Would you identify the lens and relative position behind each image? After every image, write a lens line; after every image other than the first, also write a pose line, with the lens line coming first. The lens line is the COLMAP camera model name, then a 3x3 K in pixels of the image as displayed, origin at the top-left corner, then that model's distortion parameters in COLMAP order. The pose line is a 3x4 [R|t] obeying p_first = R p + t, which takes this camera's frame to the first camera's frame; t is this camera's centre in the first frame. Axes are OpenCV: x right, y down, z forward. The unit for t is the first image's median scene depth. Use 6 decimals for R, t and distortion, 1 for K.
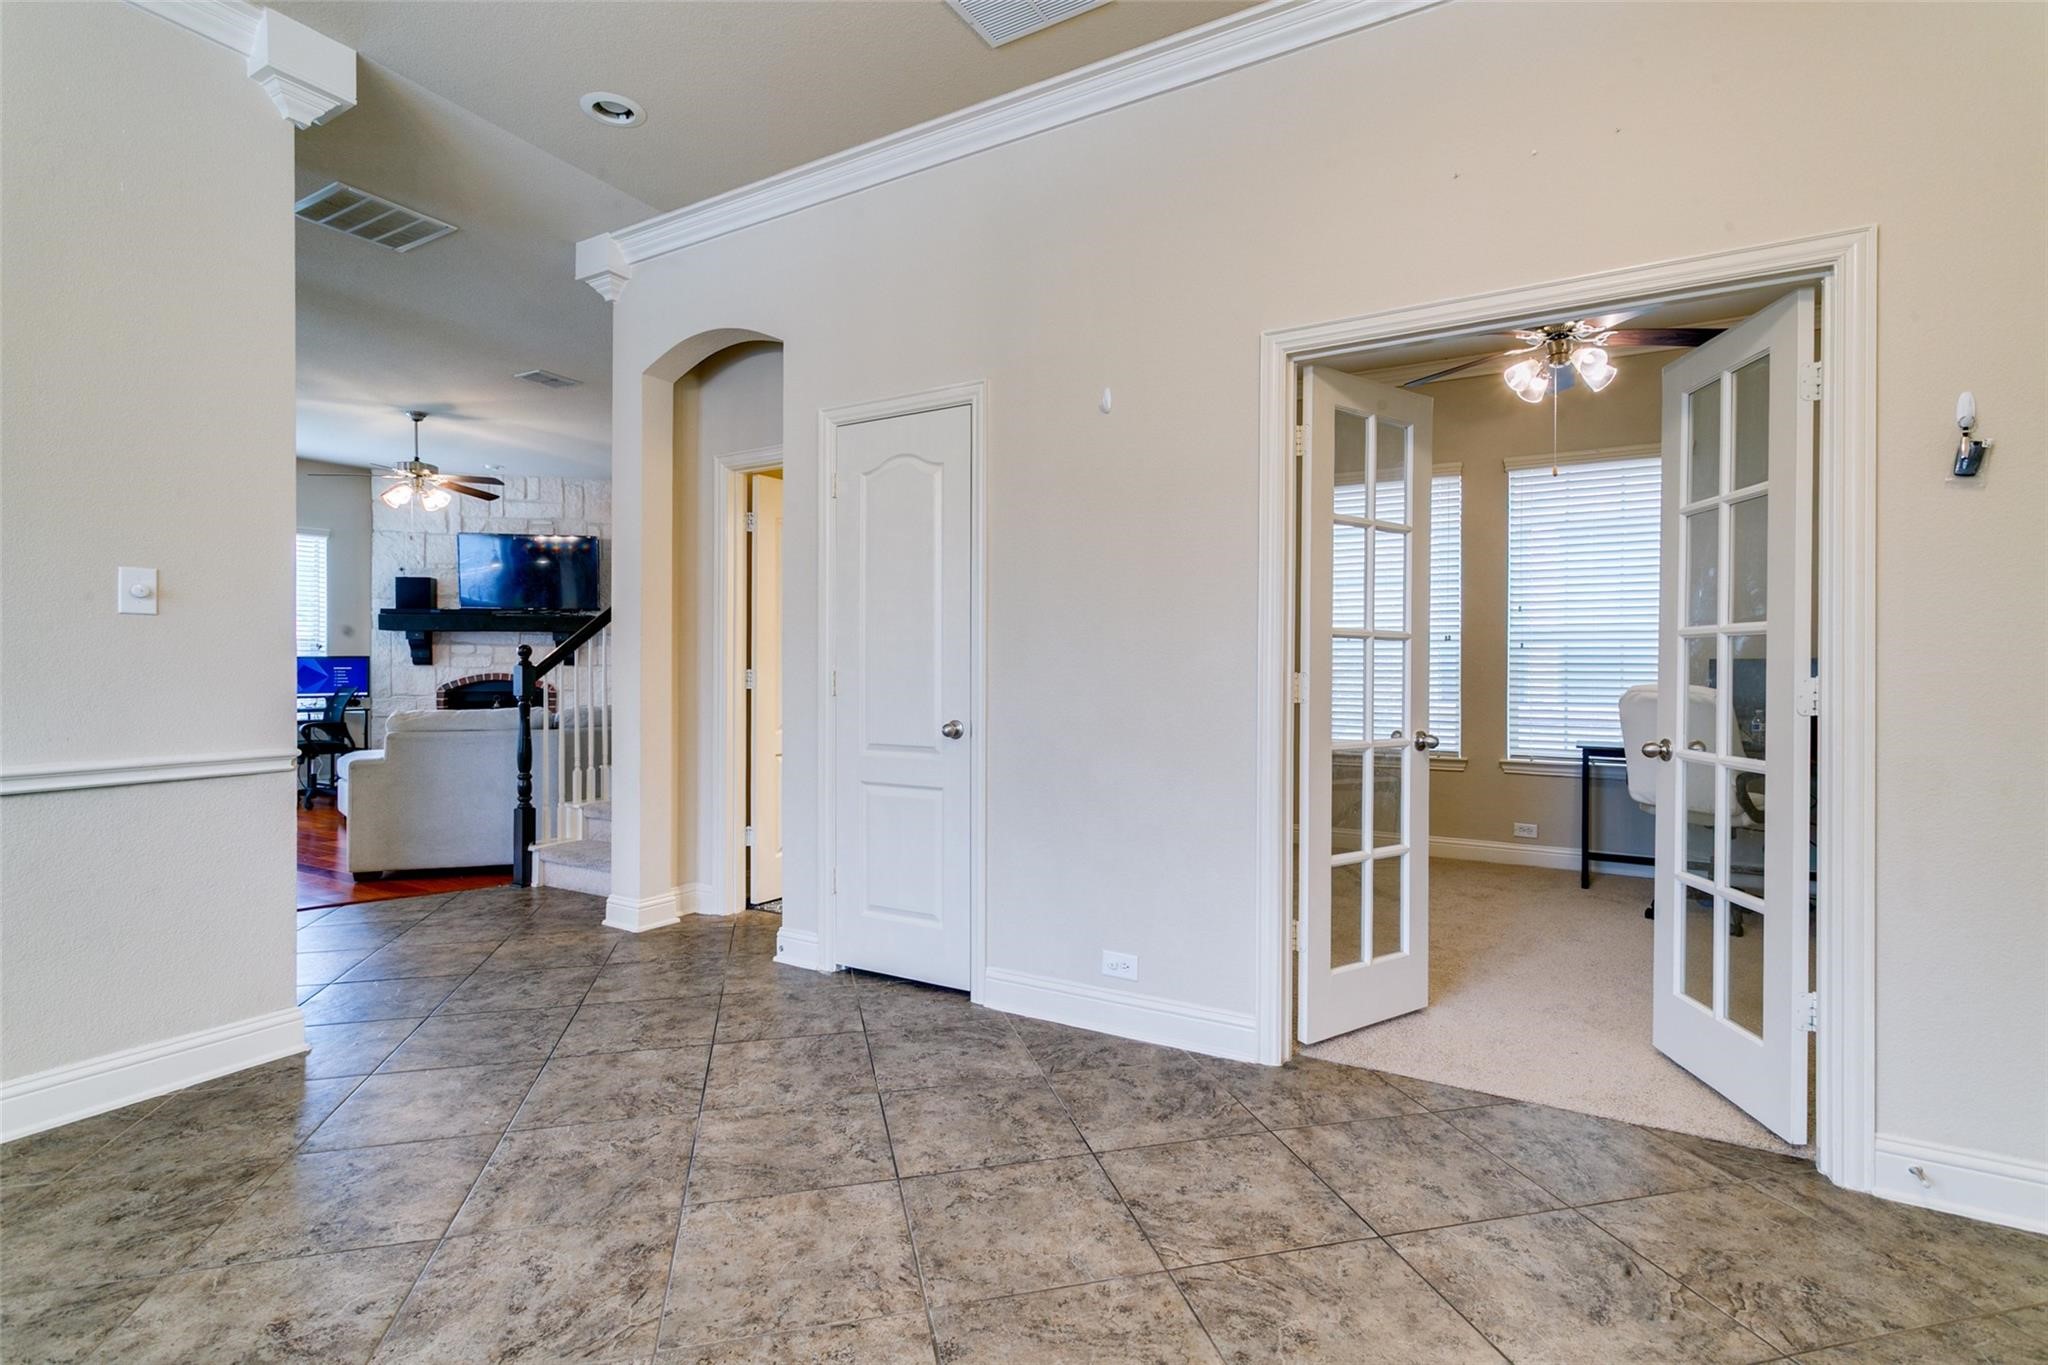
lens RADIAL K [[967.2, 0, 1024.0], [0, 967.2, 682.5], [0, 0, 1]] dist [-0.000222, 0.000037]
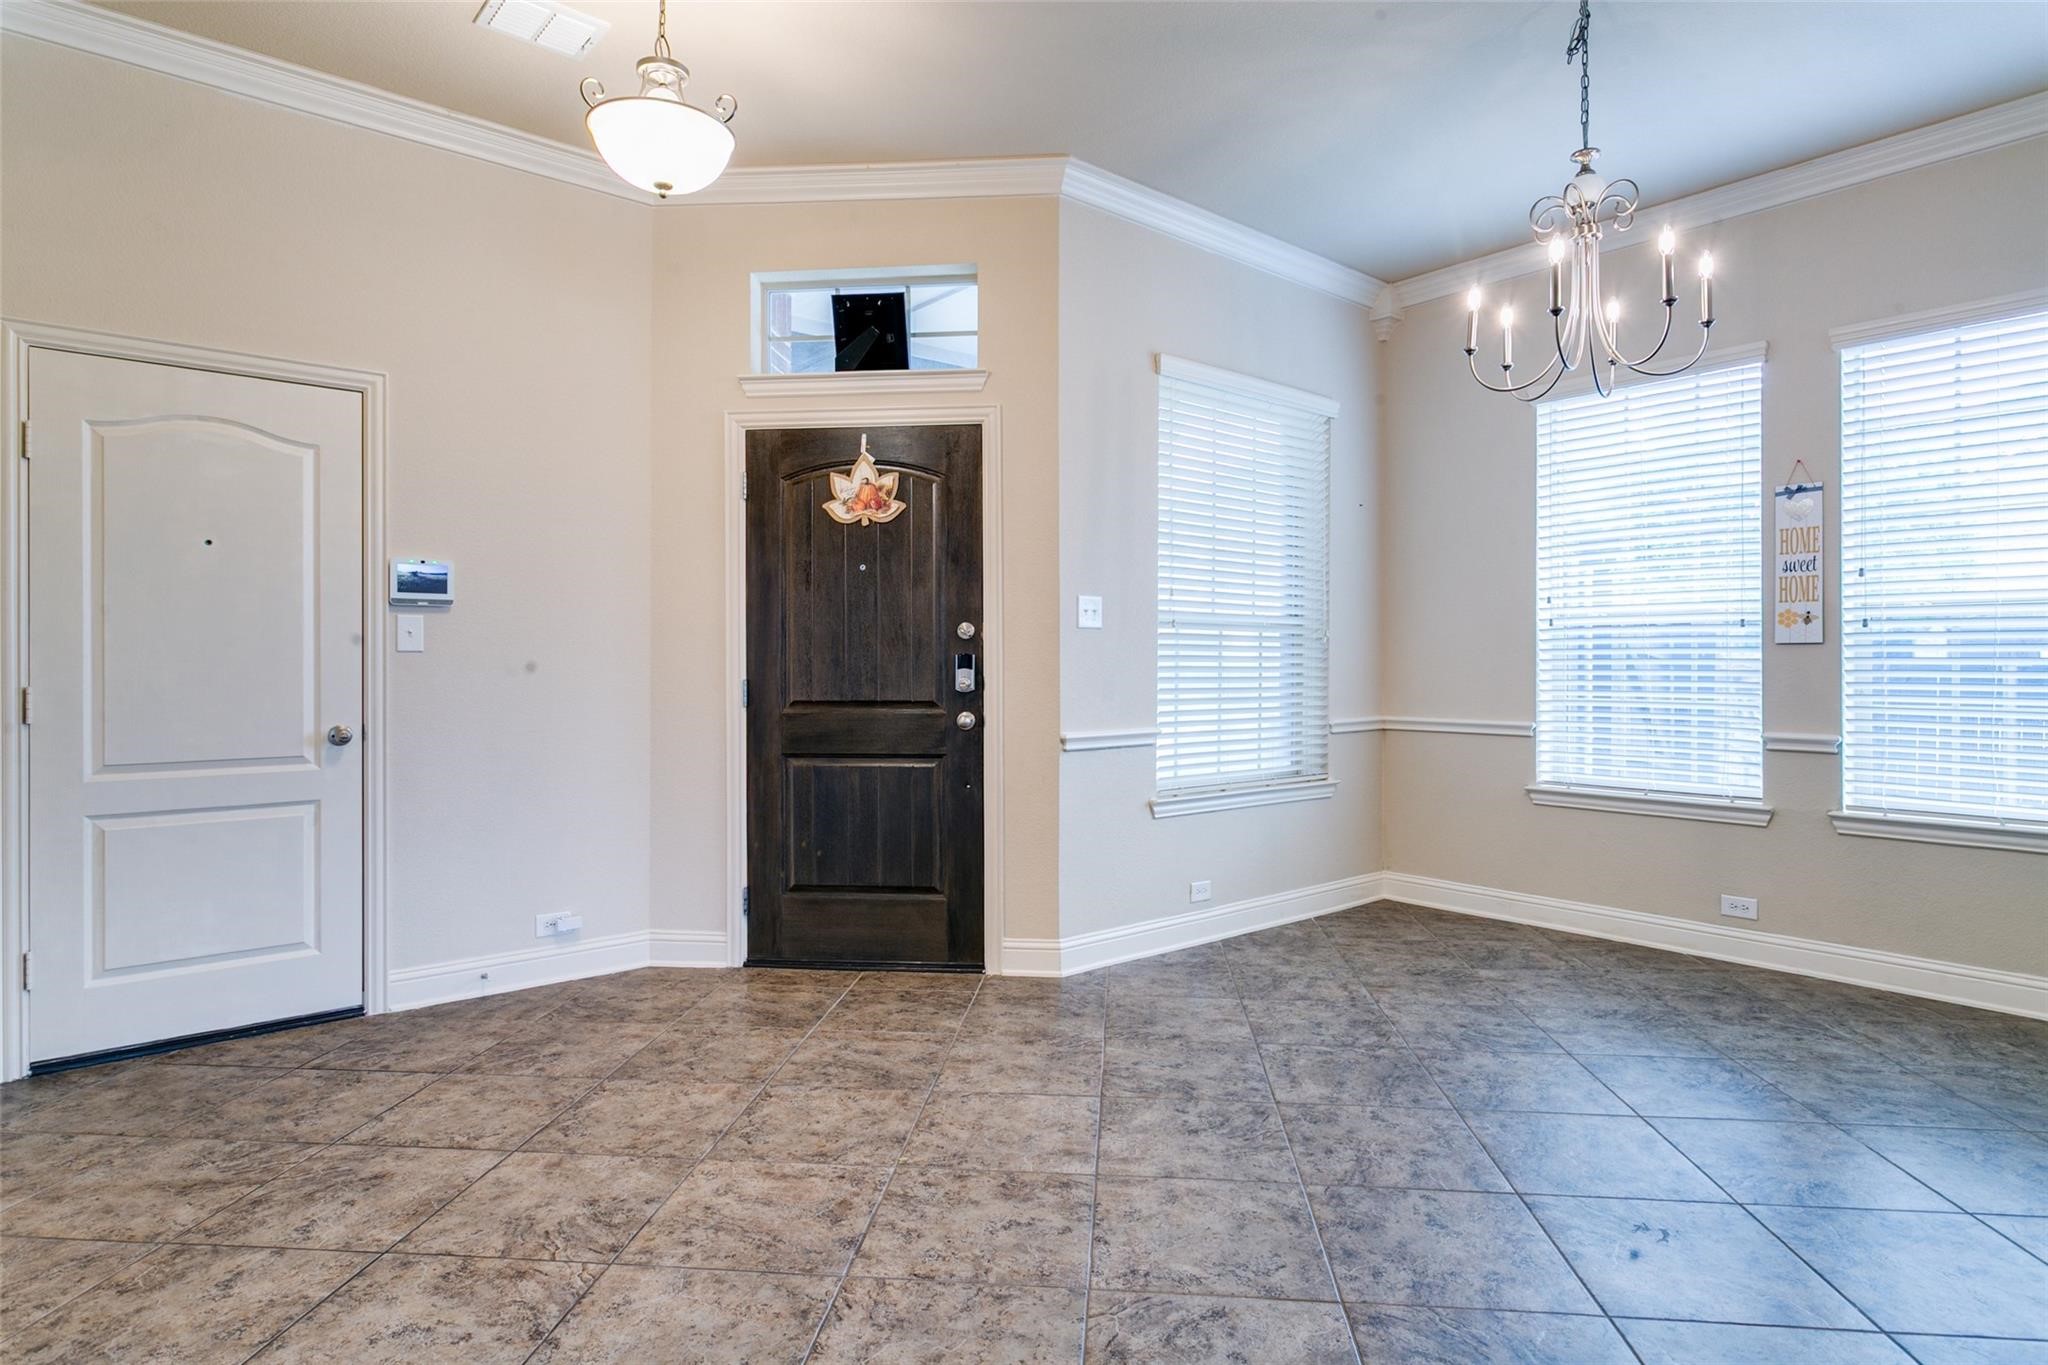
lens RADIAL K [[1113.8, 0, 1024.0], [0, 1113.8, 682.5], [0, 0, 1]] dist [0.000173, 0.000035]
pose [[-0.943342, -0.007122, 0.331746, -0.650326], [0.003627, 0.999489, 0.031770, -0.034961], [-0.331803, 0.031173, -0.942833, 1.963268]]
